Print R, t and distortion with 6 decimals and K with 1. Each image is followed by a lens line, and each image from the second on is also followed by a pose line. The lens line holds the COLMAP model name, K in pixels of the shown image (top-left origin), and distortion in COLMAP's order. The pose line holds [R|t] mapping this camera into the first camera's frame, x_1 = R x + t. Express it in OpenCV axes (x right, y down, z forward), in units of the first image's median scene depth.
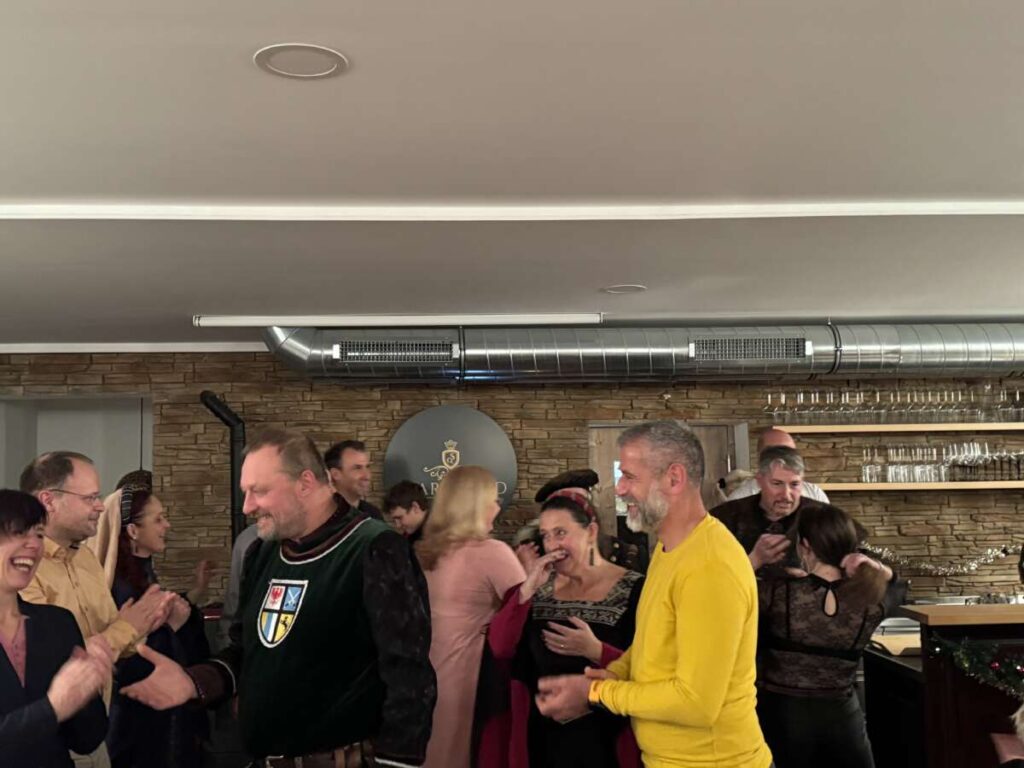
lens RADIAL K [[1137.2, 0, 511.6], [0, 1137.2, 376.5], [0, 0, 1]] dist [0.095808, 0.000000]
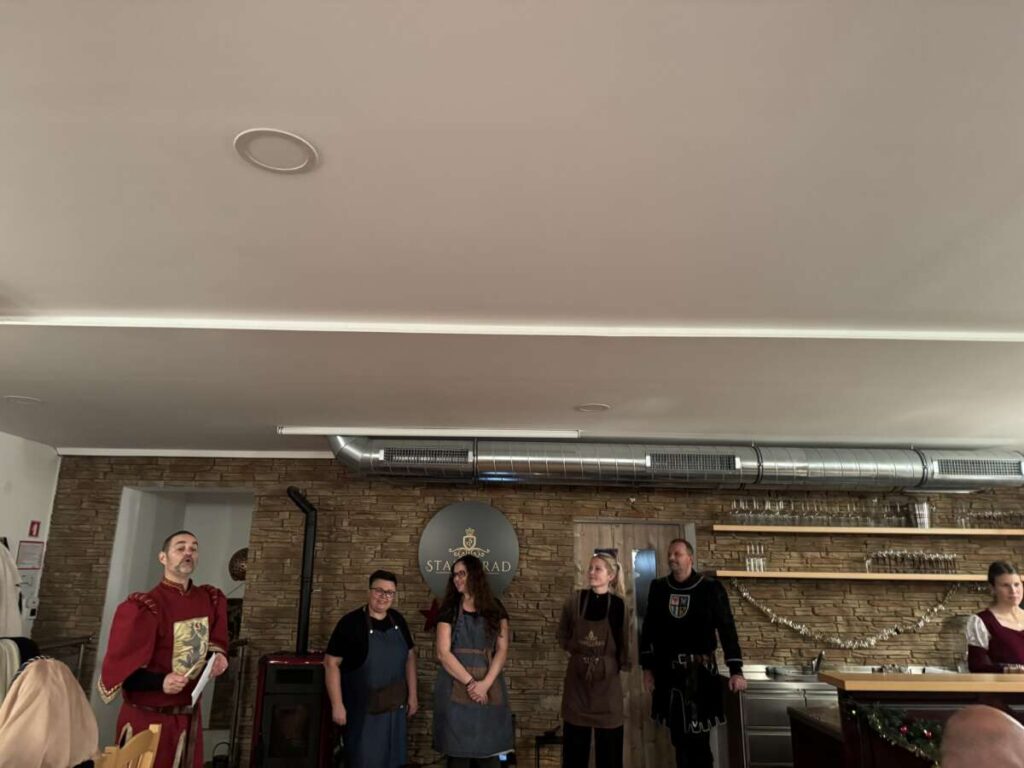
lens RADIAL K [[741.6, 0, 513.7], [0, 741.6, 362.8], [0, 0, 1]] dist [0.094293, -0.119090]
pose [[0.998917, 0.018975, -0.042486, 0.031218], [-0.026378, 0.983108, -0.181115, 0.021812], [0.038332, 0.182039, 0.982544, 0.105303]]
